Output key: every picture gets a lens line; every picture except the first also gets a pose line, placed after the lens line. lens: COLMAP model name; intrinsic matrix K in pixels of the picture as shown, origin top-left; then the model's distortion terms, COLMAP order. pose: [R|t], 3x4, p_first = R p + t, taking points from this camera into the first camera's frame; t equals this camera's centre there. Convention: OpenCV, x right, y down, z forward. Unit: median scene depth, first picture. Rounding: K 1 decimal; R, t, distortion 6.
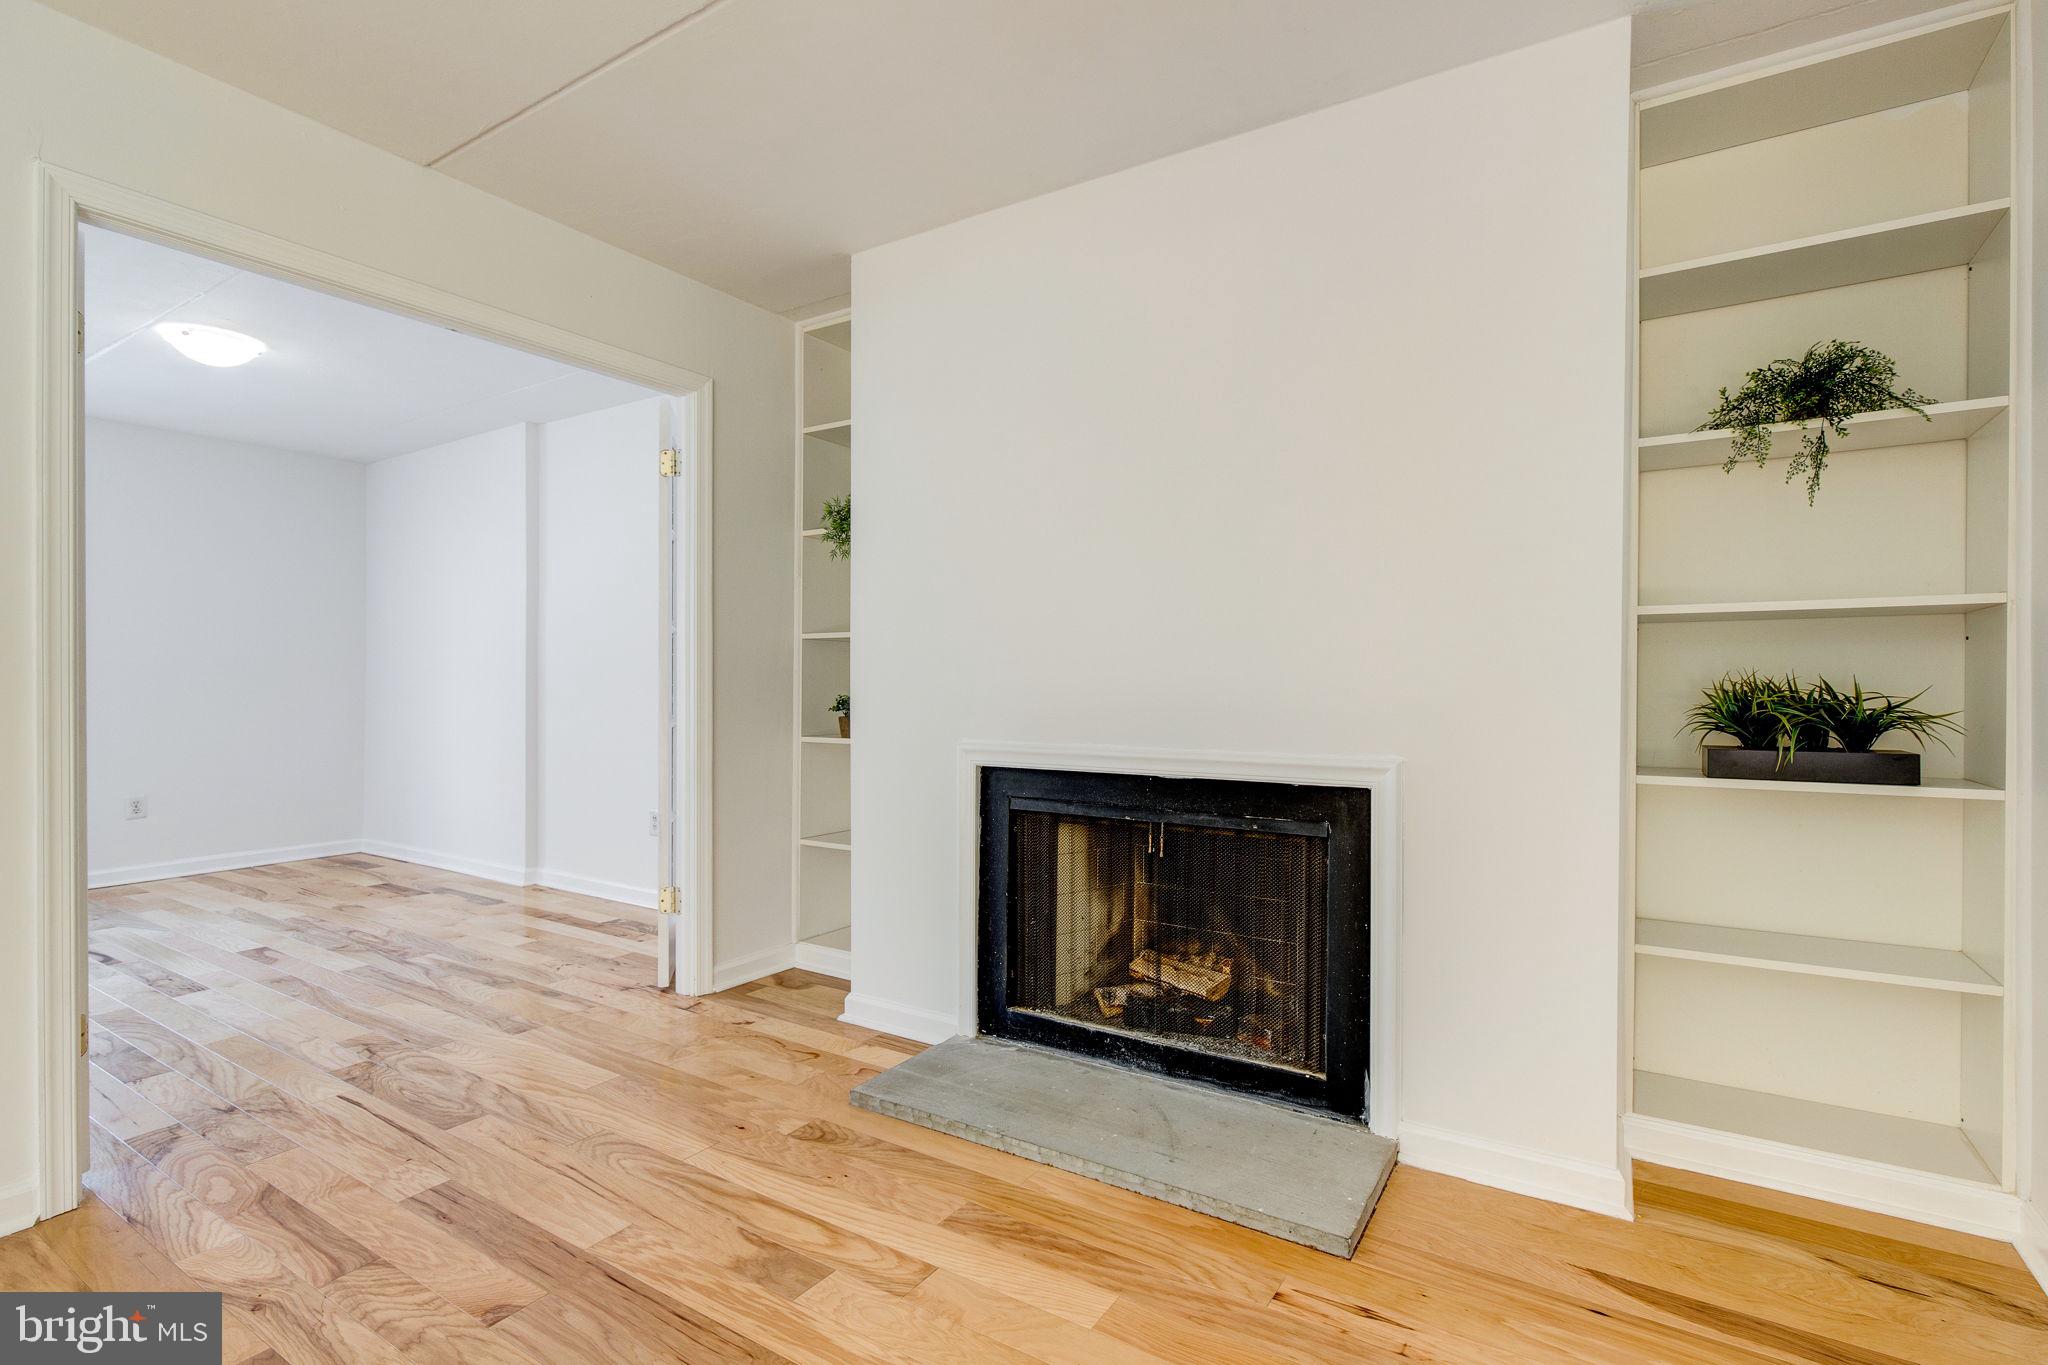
lens RADIAL K [[969.9, 0, 1037.6], [0, 969.9, 685.0], [0, 0, 1]] dist [-0.003042, -0.000247]
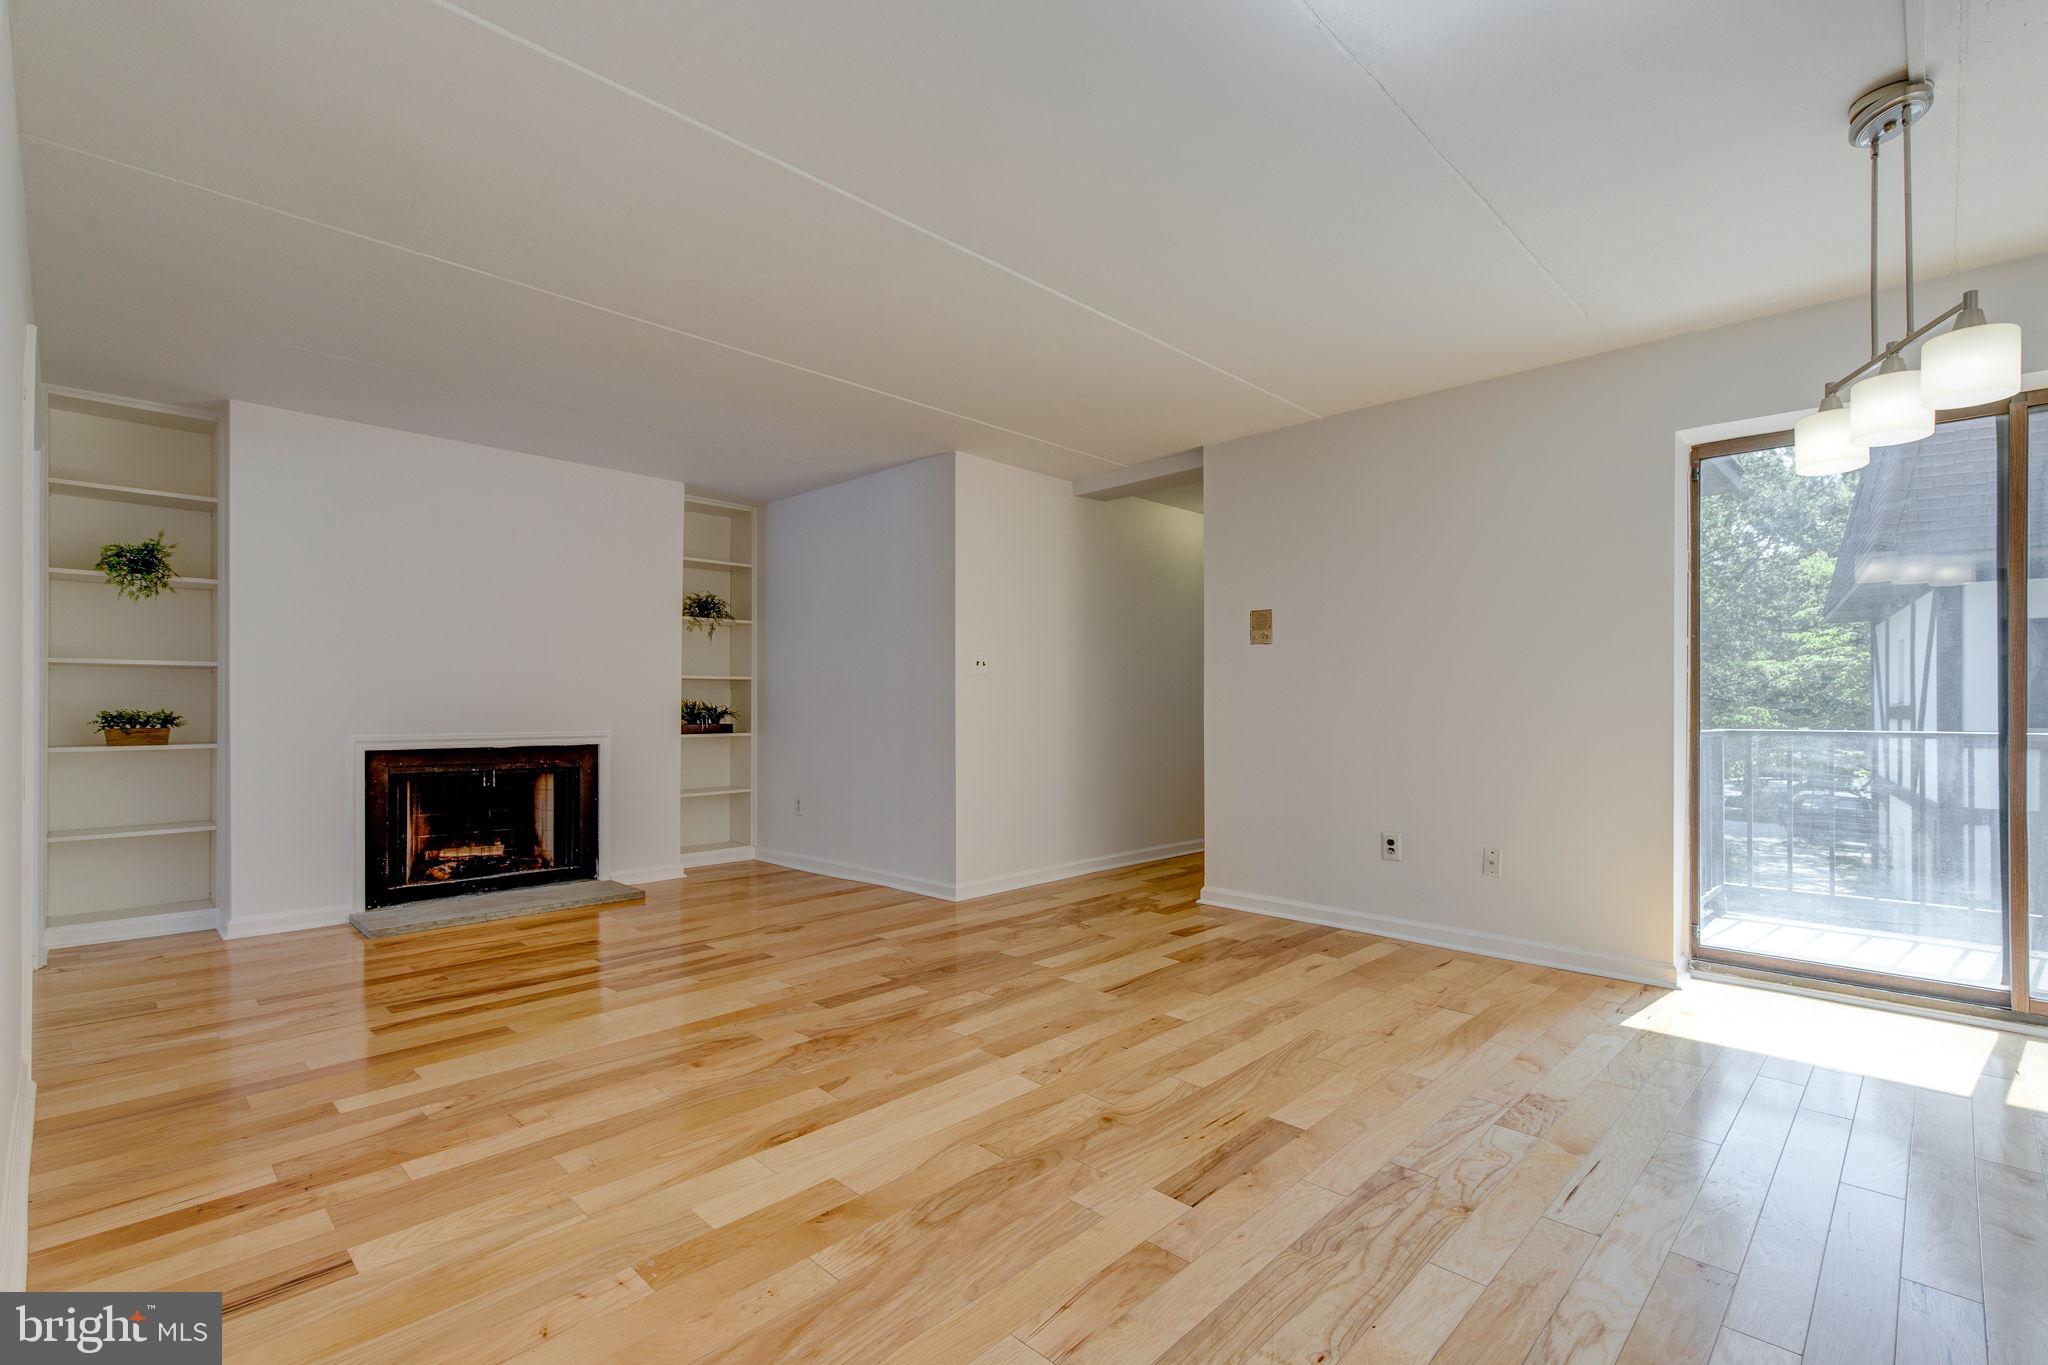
lens RADIAL K [[924.6, 0, 1033.8], [0, 924.6, 698.7], [0, 0, 1]] dist [0.008681, 0.000494]
pose [[0.207040, 0.006828, 0.978309, -1.444000], [0.000571, 0.999975, -0.007100, 0.005198], [-0.978332, 0.002029, 0.207030, -0.488208]]
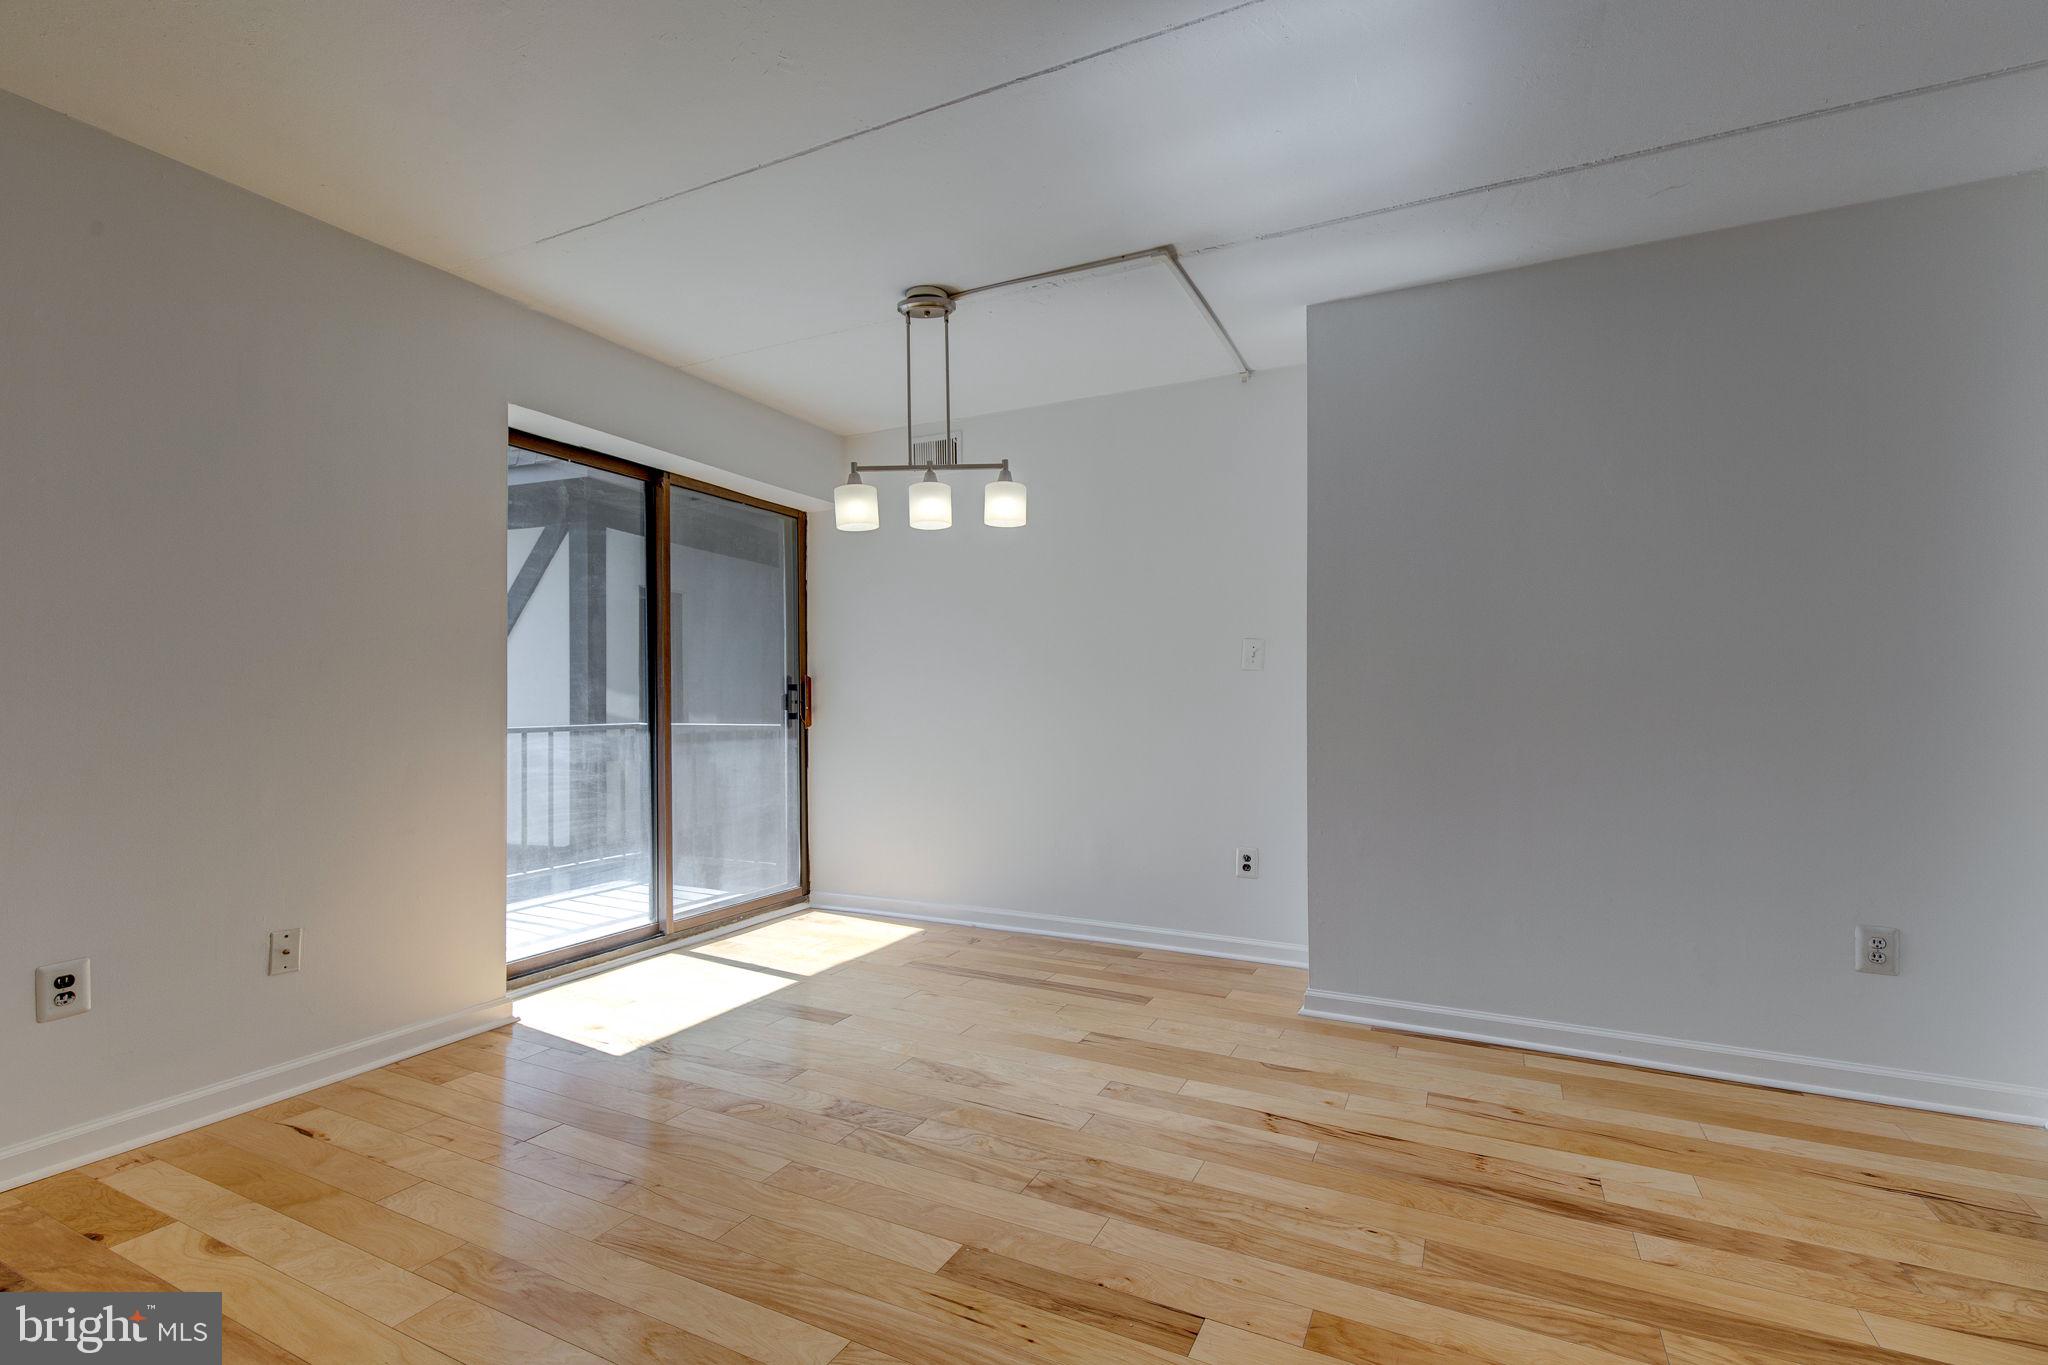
lens RADIAL K [[924.6, 0, 1033.8], [0, 924.6, 698.7], [0, 0, 1]] dist [0.008681, 0.000494]
pose [[-0.994642, 0.002958, -0.103333, -0.556482], [0.003068, 0.999995, -0.000908, -0.001887], [0.103330, -0.001220, -0.994646, 0.112175]]
